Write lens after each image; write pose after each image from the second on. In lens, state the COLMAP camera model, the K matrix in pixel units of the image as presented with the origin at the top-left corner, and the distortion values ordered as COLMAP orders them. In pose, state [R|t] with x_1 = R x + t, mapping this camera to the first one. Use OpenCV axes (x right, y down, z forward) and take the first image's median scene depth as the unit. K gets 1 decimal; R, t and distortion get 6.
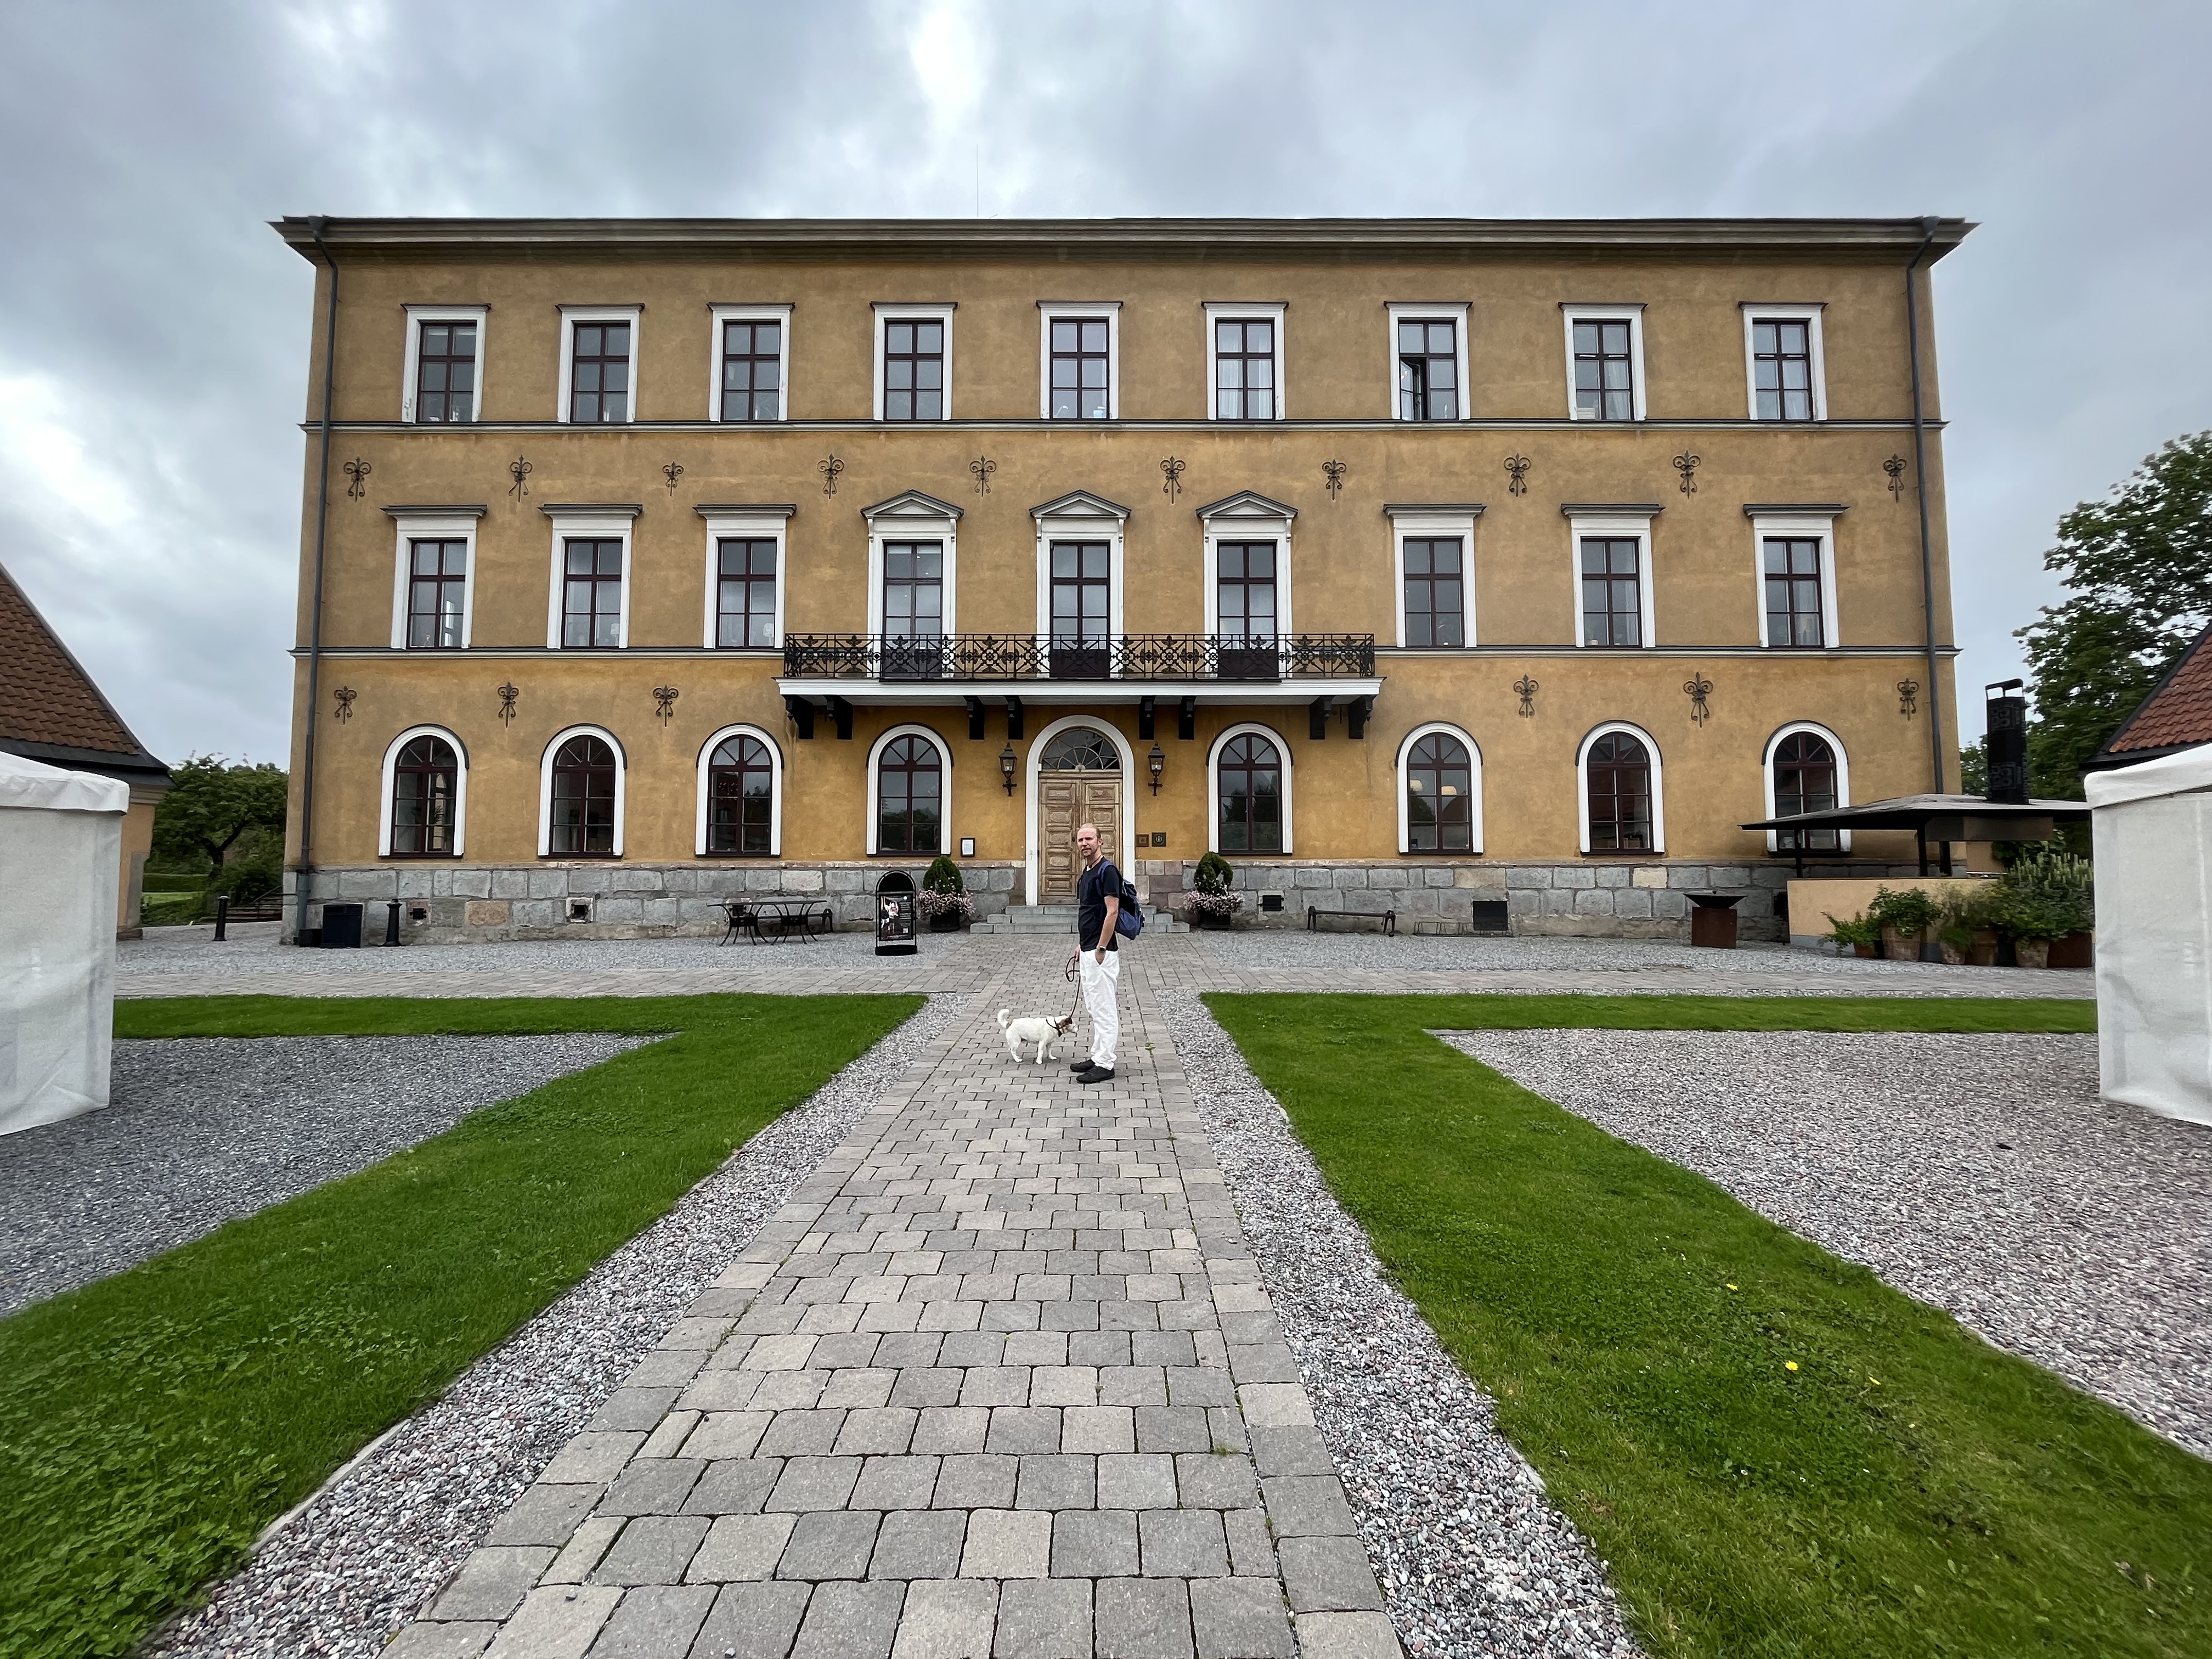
lens RADIAL K [[869.0, 0, 1115.7], [0, 869.0, 834.4], [0, 0, 1]] dist [-0.008980, 0.000104]
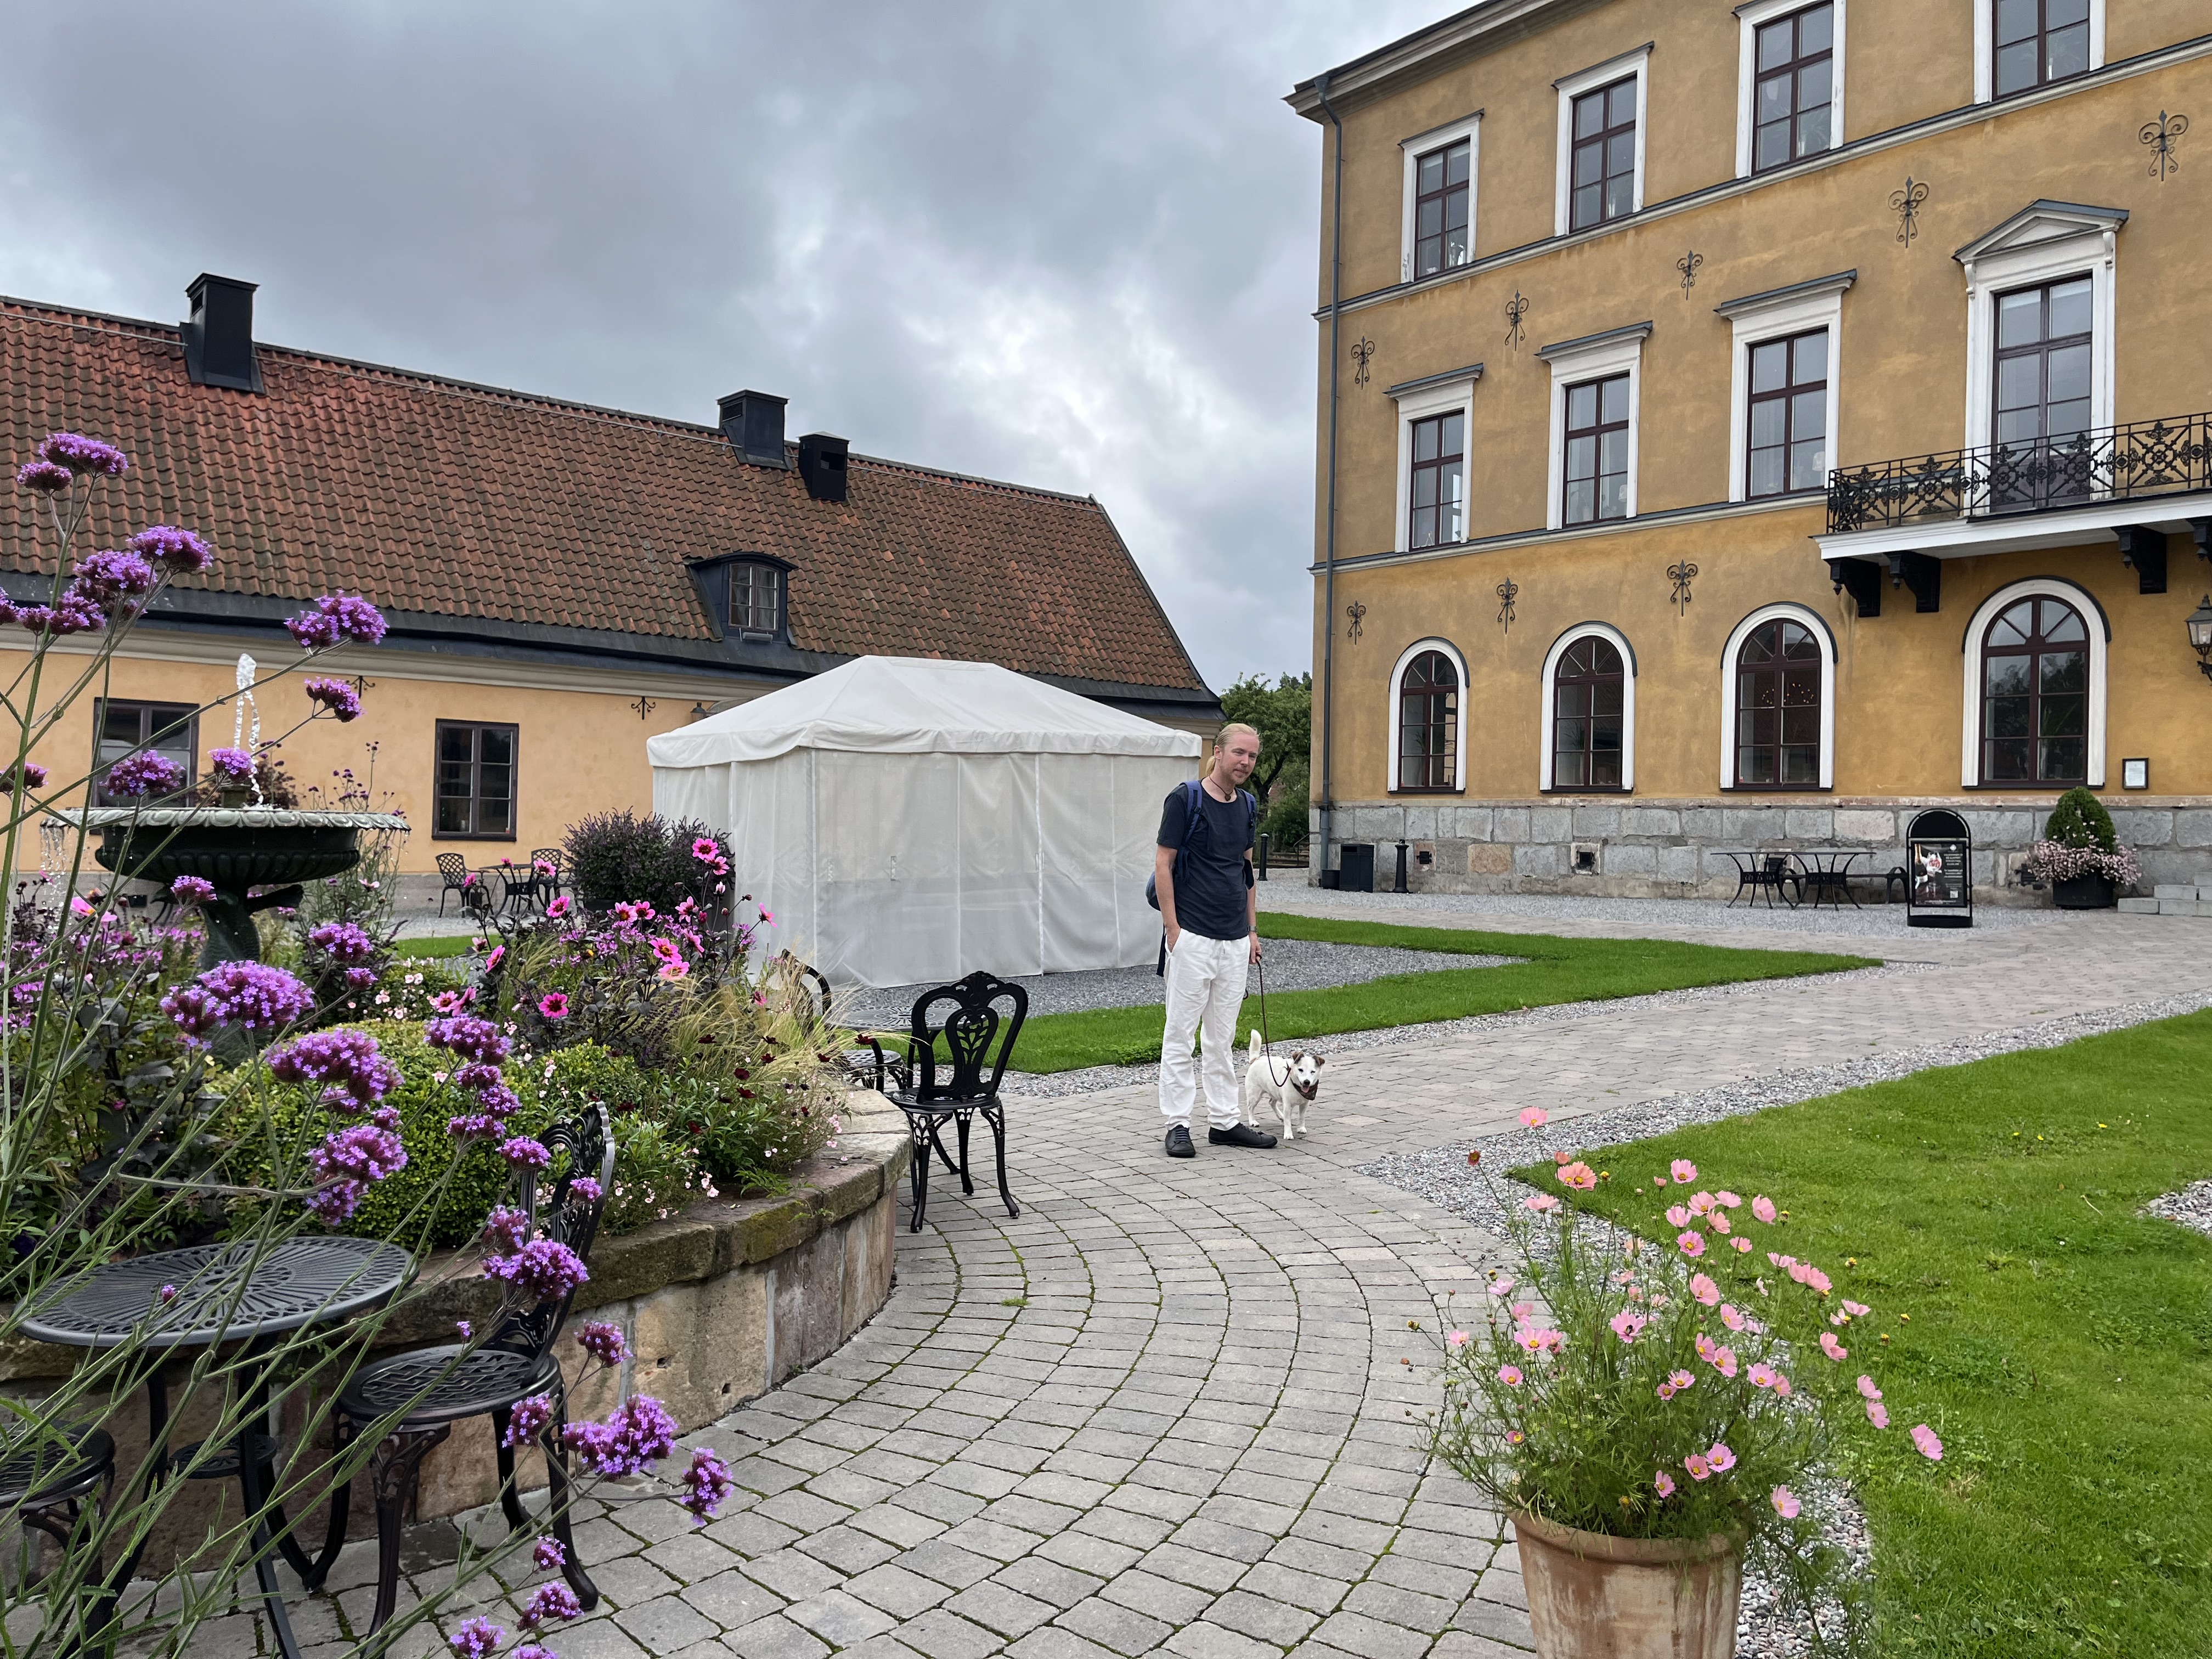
lens RADIAL K [[1677.1, 0, 1108.6], [0, 1677.1, 832.2], [0, 0, 1]] dist [0.030606, -0.007130]
pose [[0.630793, 0.017202, -0.775760, 0.295763], [0.021349, 0.998991, 0.039512, -0.006559], [0.775657, -0.041485, 0.629790, -0.301554]]
